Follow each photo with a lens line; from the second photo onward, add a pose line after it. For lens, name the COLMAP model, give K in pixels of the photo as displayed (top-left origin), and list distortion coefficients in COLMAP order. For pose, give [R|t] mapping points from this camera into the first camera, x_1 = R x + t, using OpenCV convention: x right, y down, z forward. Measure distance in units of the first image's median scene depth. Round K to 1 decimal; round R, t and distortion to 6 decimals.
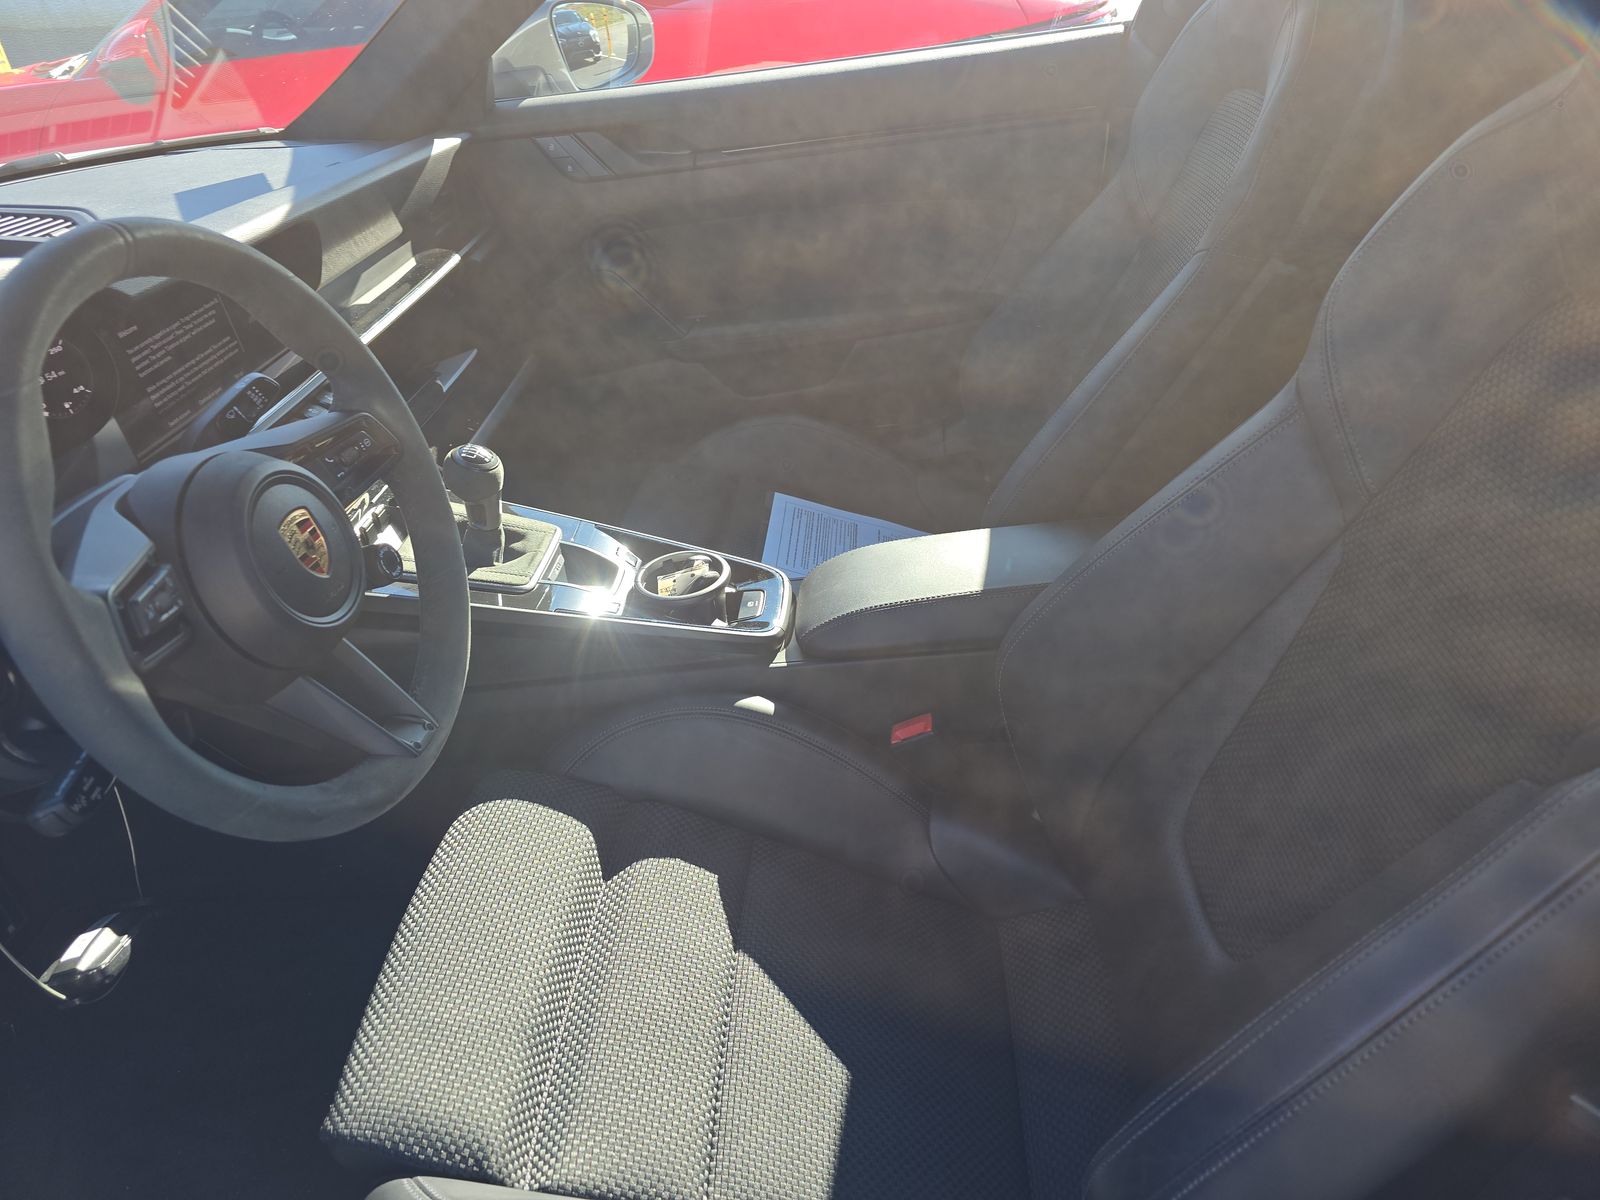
lens RADIAL K [[1061.0, 0, 800.6], [0, 1061.0, 622.0], [0, 0, 1]] dist [0.004992, 0.000976]
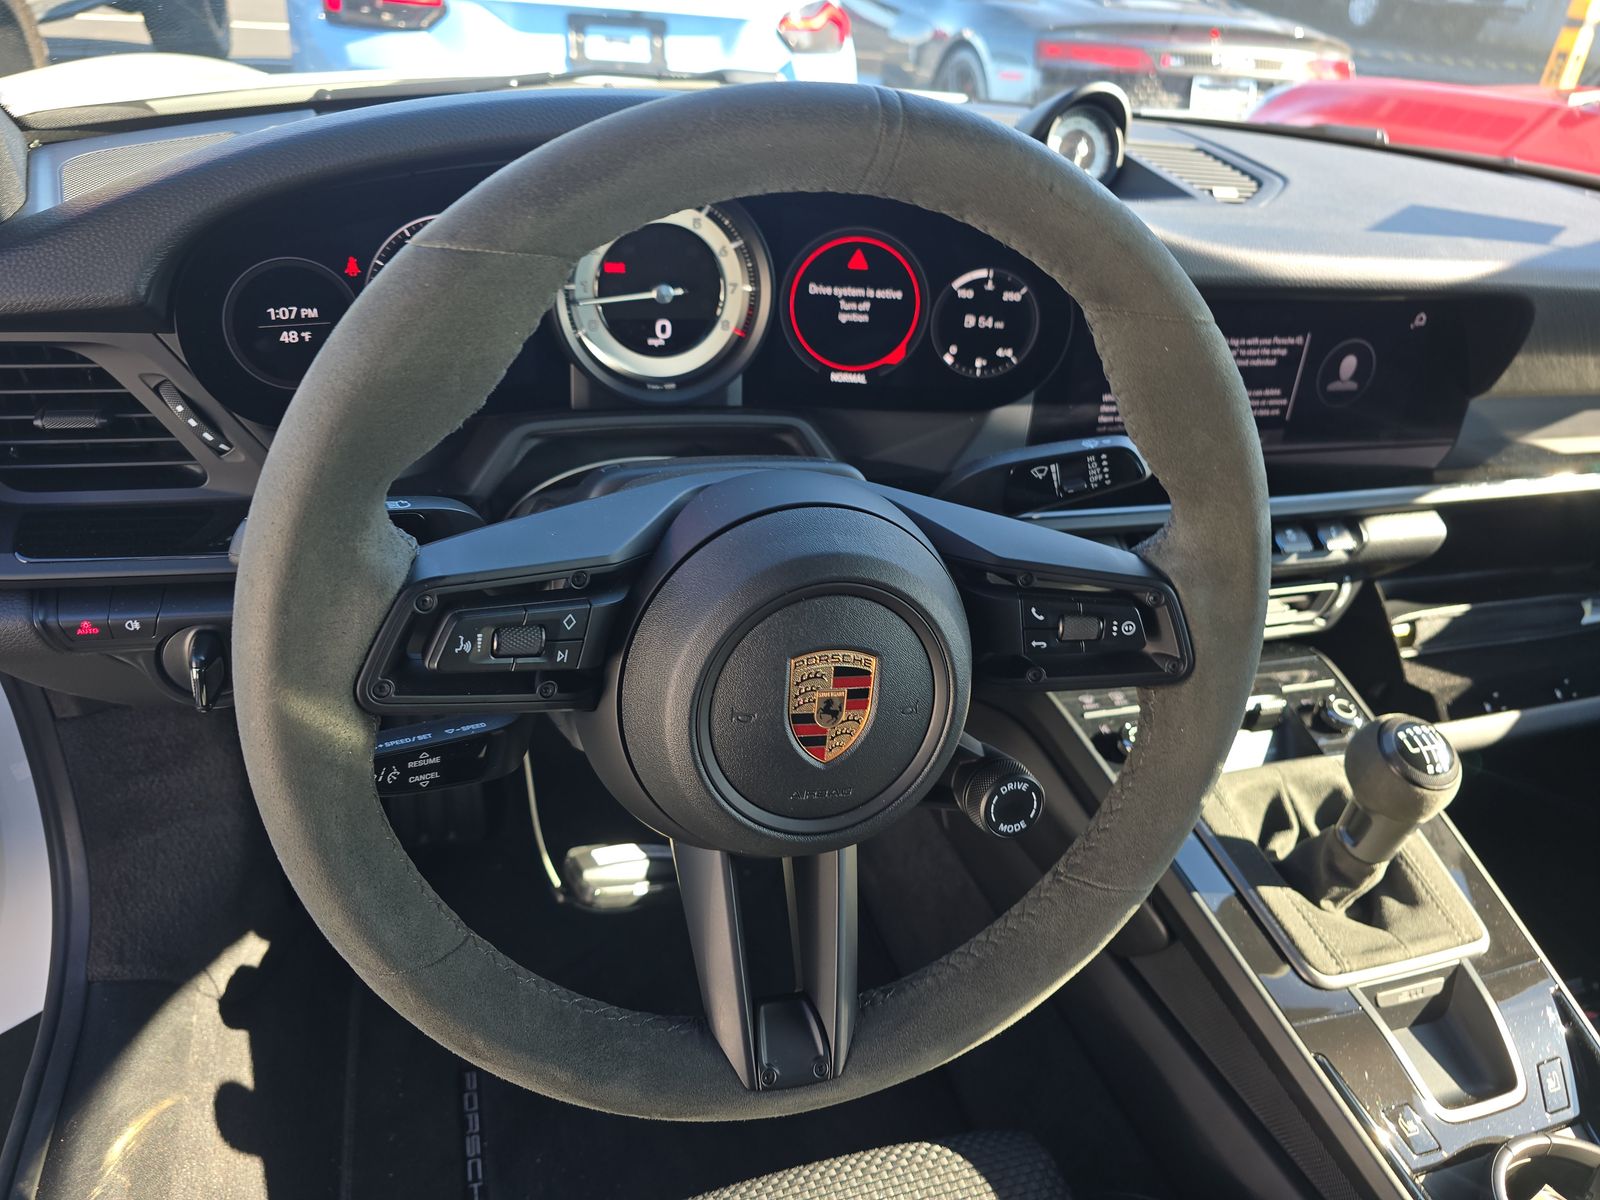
lens RADIAL K [[1112.8, 0, 805.8], [0, 1112.8, 604.3], [0, 0, 1]] dist [0.028221, -0.046695]
pose [[0.367123, 0.563377, -0.740153, -0.042212], [-0.610167, 0.746453, 0.265524, -0.196907], [0.702080, 0.354138, 0.617795, 0.447421]]
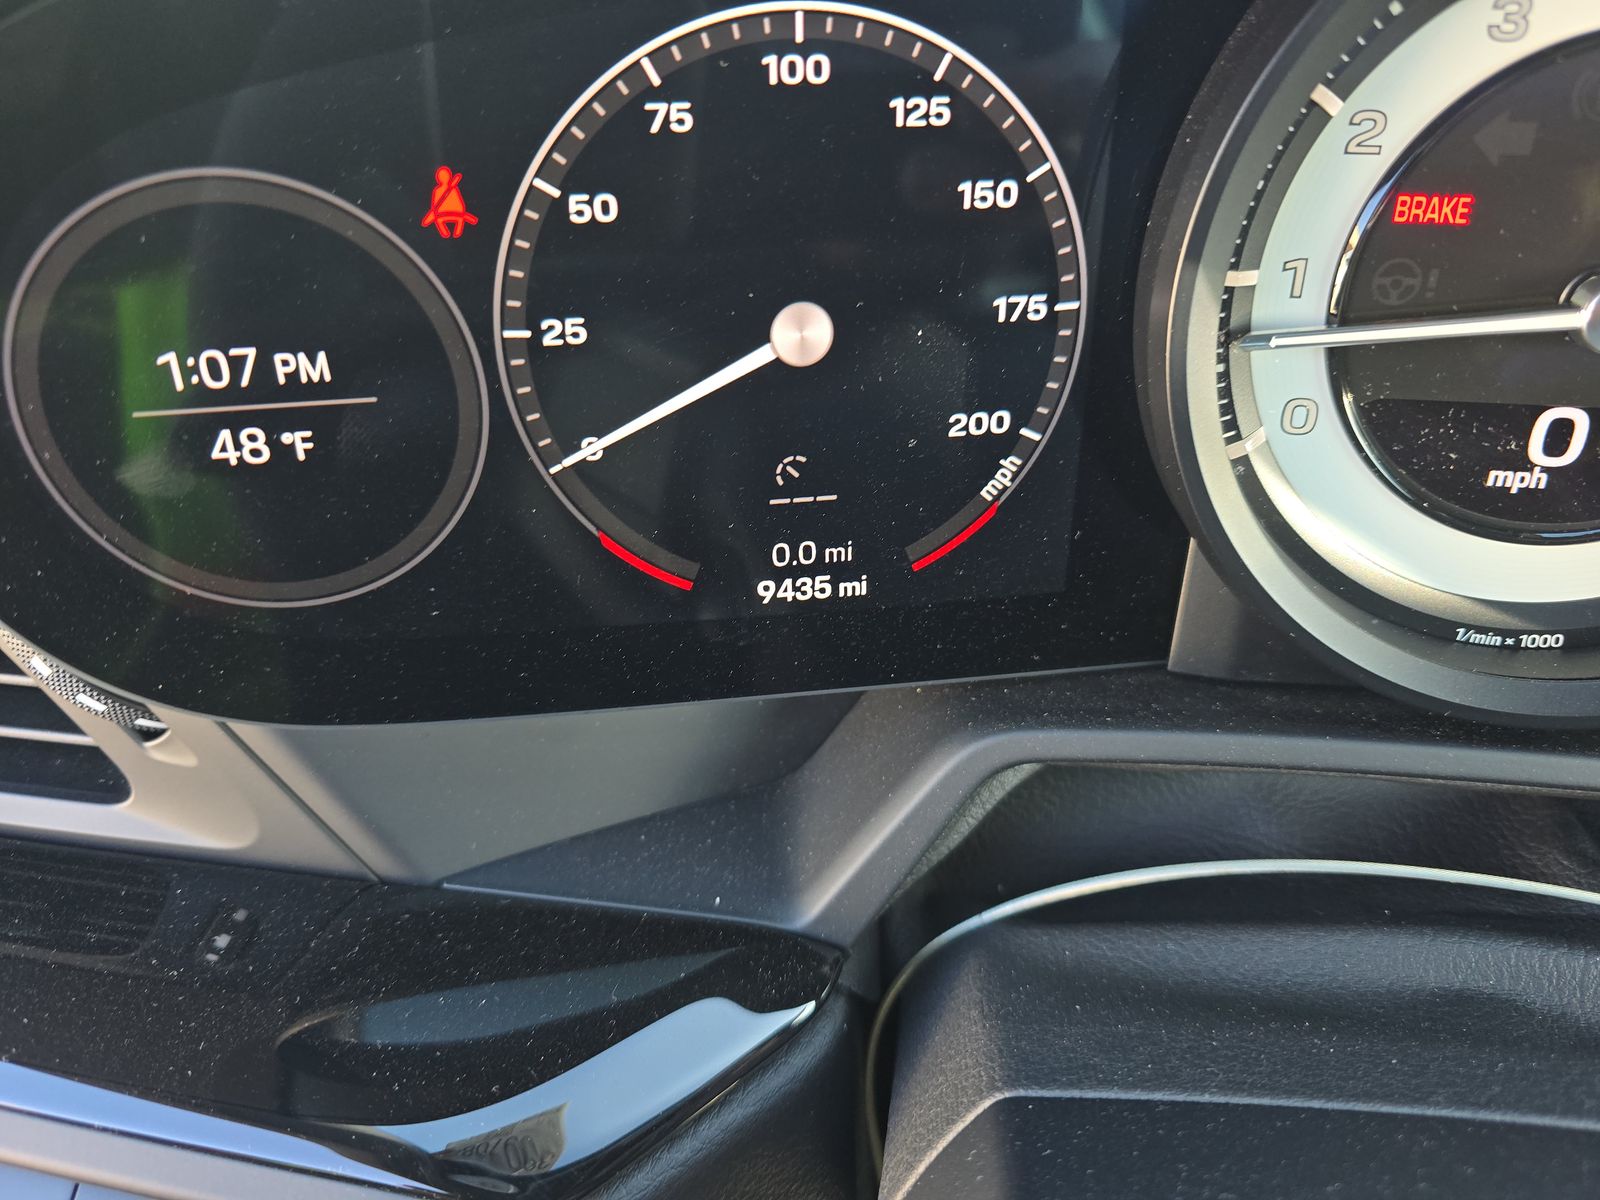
lens RADIAL K [[1125.0, 0, 800.0], [0, 1125.0, 600.0], [0, 0, 1]] dist [0.017796, -0.036395]
pose [[-0.075108, 0.631123, -0.772038, -0.530386], [-0.526474, 0.632425, 0.568211, -0.105926], [0.846867, 0.449135, 0.284770, 0.609690]]
